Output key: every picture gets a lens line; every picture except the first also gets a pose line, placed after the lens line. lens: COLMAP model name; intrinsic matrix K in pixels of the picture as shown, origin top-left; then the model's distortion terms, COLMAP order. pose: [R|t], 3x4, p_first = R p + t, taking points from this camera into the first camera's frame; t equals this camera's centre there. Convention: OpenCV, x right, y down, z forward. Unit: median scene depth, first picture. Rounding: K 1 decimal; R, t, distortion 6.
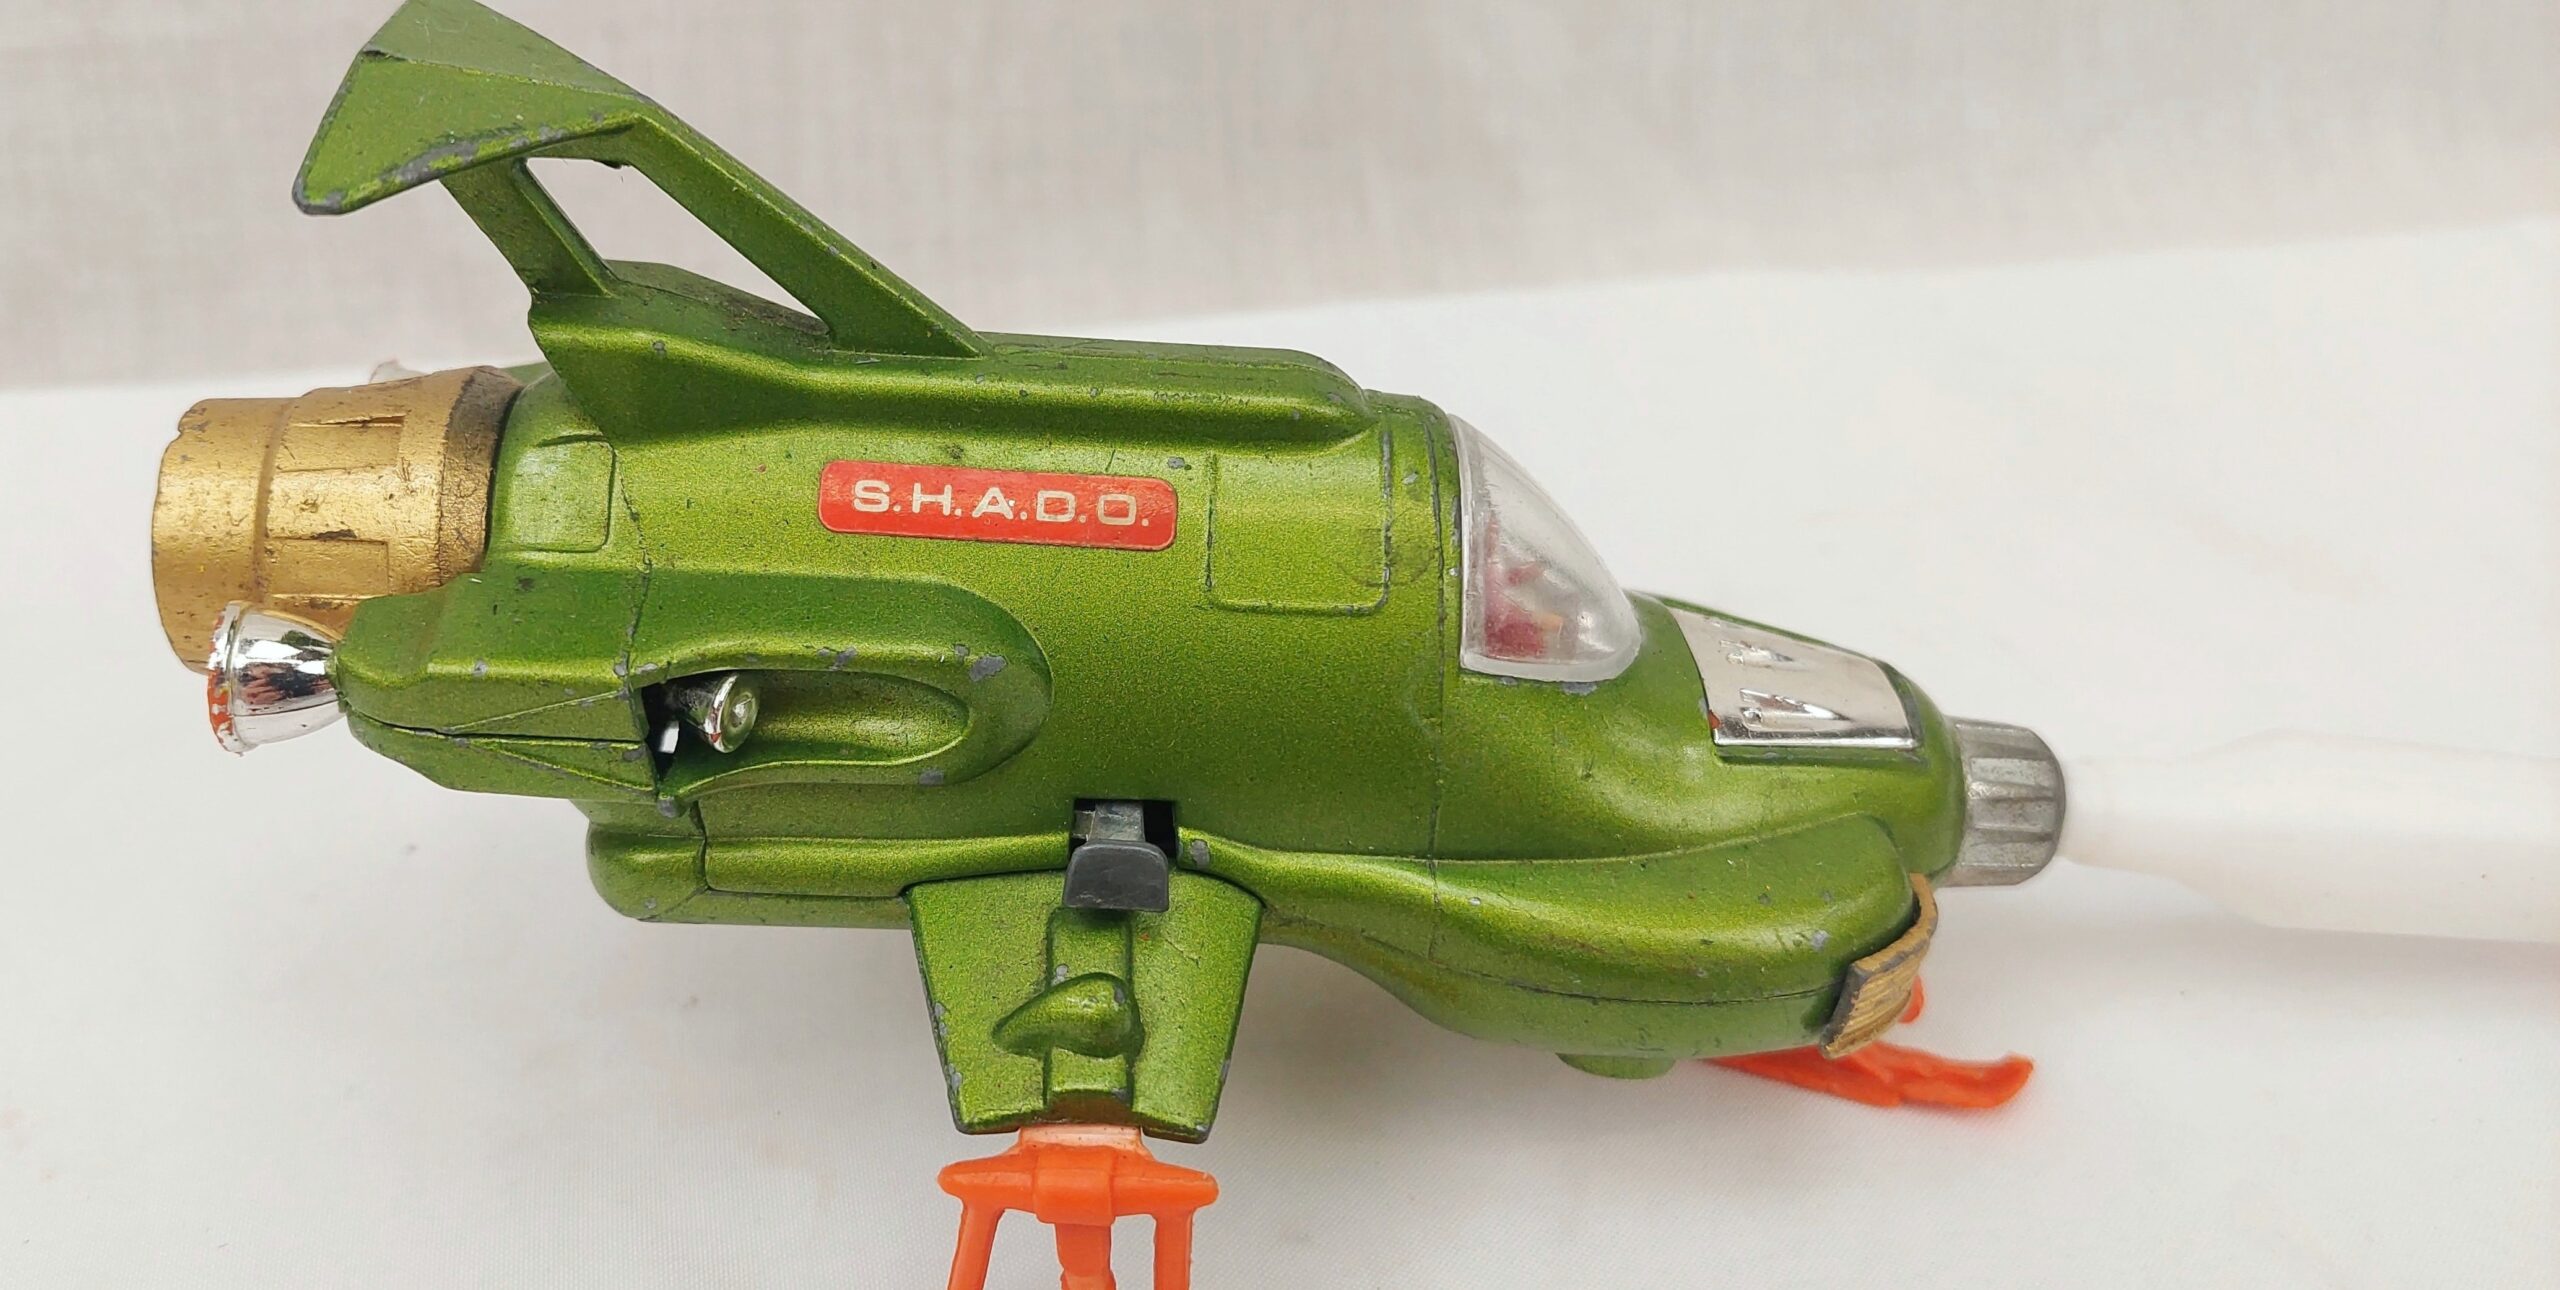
lens RADIAL K [[1790.8, 0, 1280.0], [0, 1790.8, 645.0], [0, 0, 1]] dist [0.091326, -0.069334]
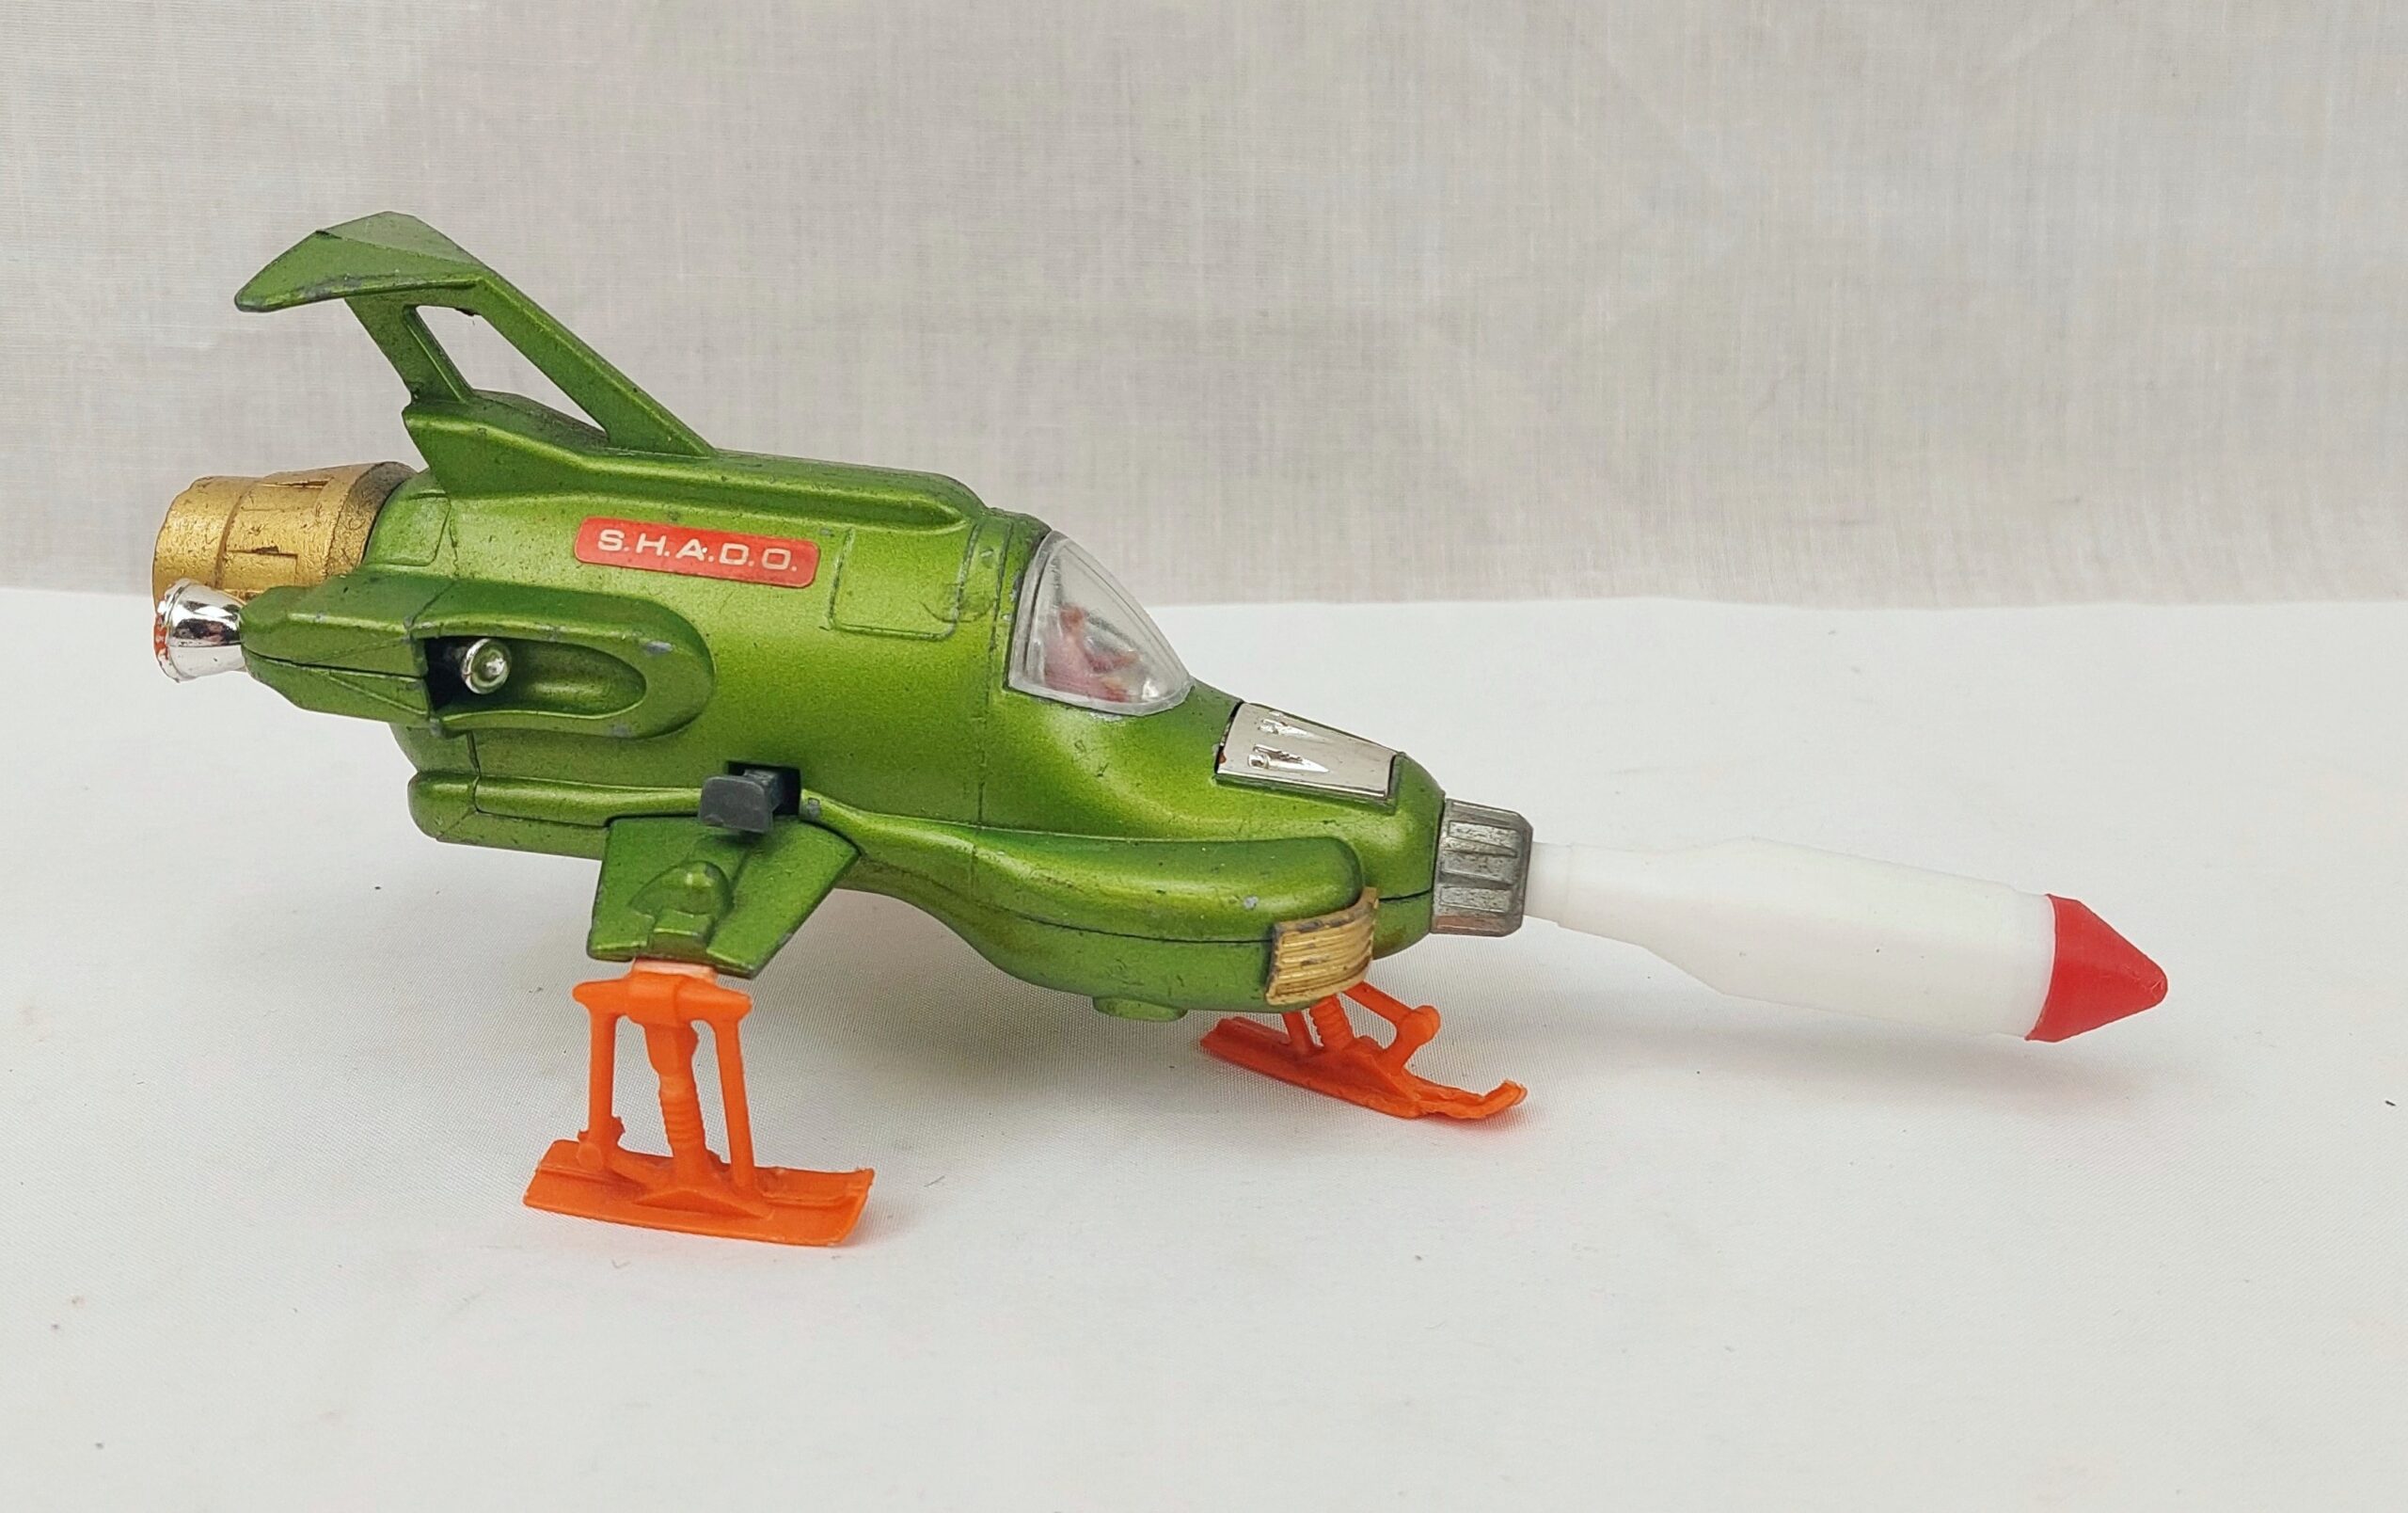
lens RADIAL K [[1728.9, 0, 1204.0], [0, 1728.9, 756.5], [0, 0, 1]] dist [0.049739, -0.000014]
pose [[0.990529, 0.063472, -0.121748, 0.422753], [-0.080362, 0.986990, -0.139259, 0.243211], [0.111325, 0.147724, 0.982743, -0.293973]]
